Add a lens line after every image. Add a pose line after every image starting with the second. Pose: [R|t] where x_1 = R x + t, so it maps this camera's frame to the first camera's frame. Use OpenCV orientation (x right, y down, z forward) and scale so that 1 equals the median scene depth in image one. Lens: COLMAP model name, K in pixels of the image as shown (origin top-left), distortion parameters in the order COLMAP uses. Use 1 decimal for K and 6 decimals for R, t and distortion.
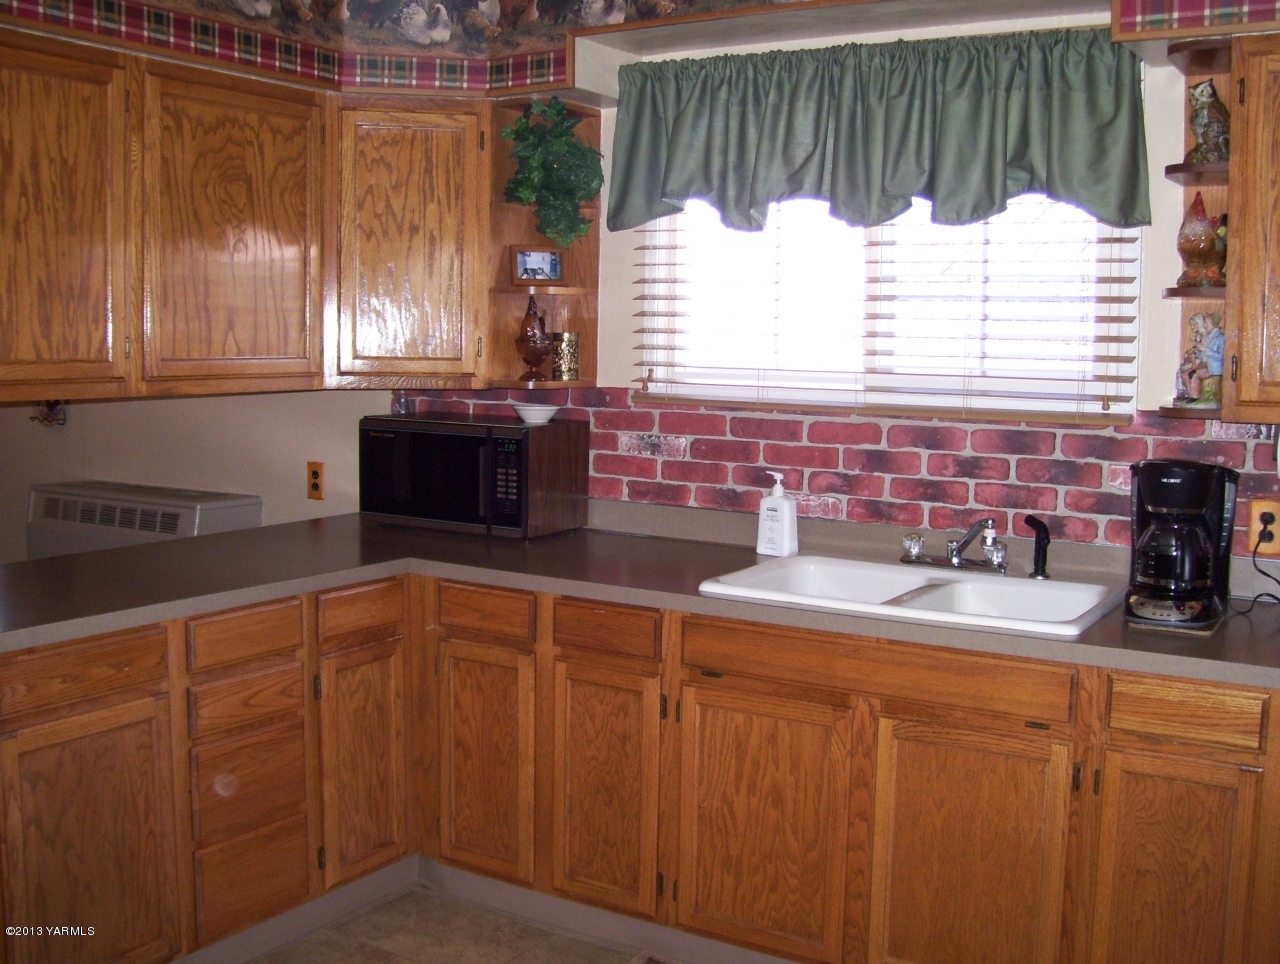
lens RADIAL K [[1461.2, 0, 639.7], [0, 1461.2, 478.9], [0, 0, 1]] dist [-0.139910, 0.000000]
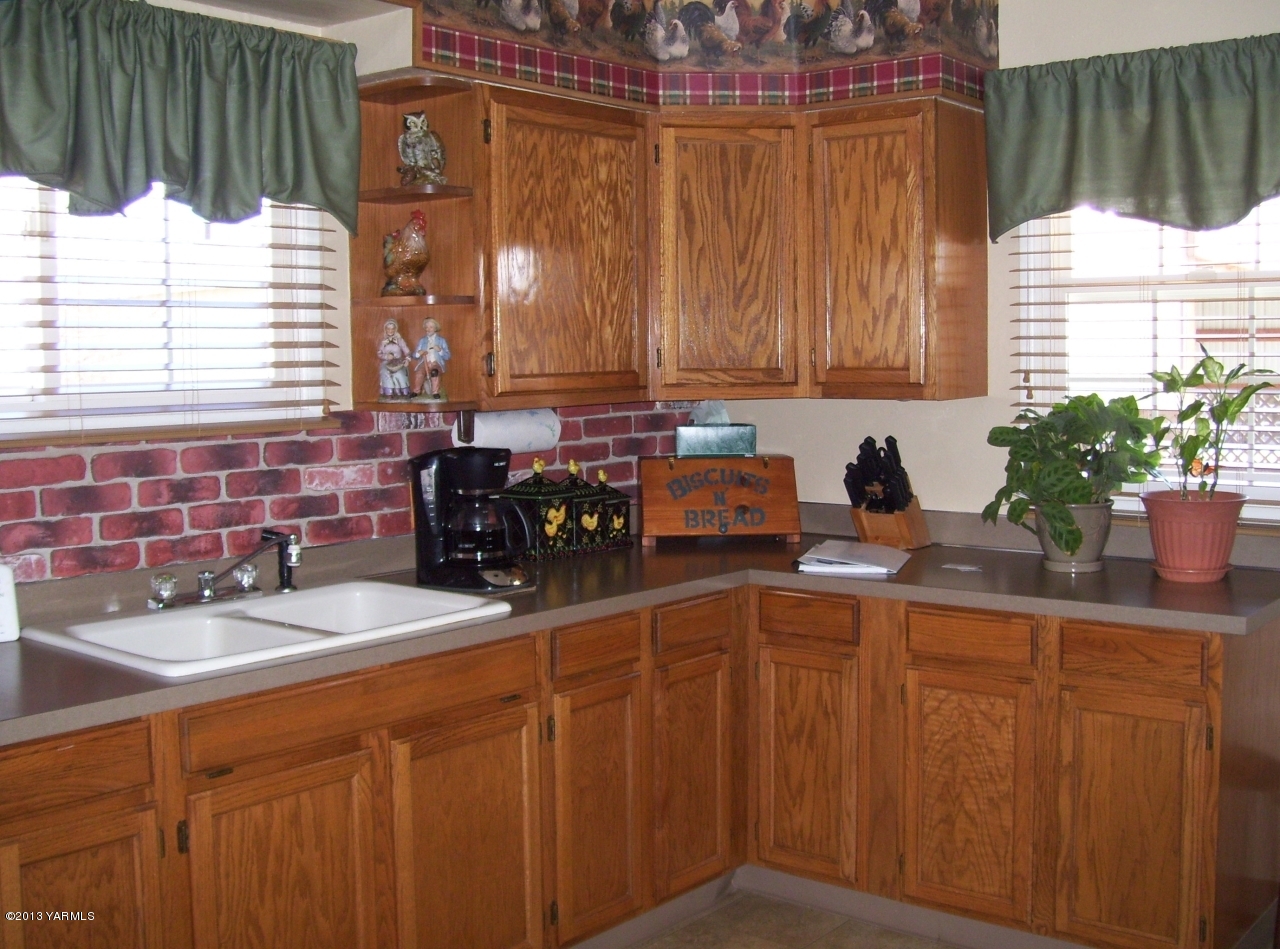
lens RADIAL K [[1460.6, 0, 640.1], [0, 1460.6, 477.4], [0, 0, 1]] dist [-0.019257, 0.000000]
pose [[0.132440, -0.098684, 0.986266, -0.627906], [0.114195, 0.989925, 0.083716, -0.059706], [-0.984591, 0.101539, 0.142375, 0.590213]]
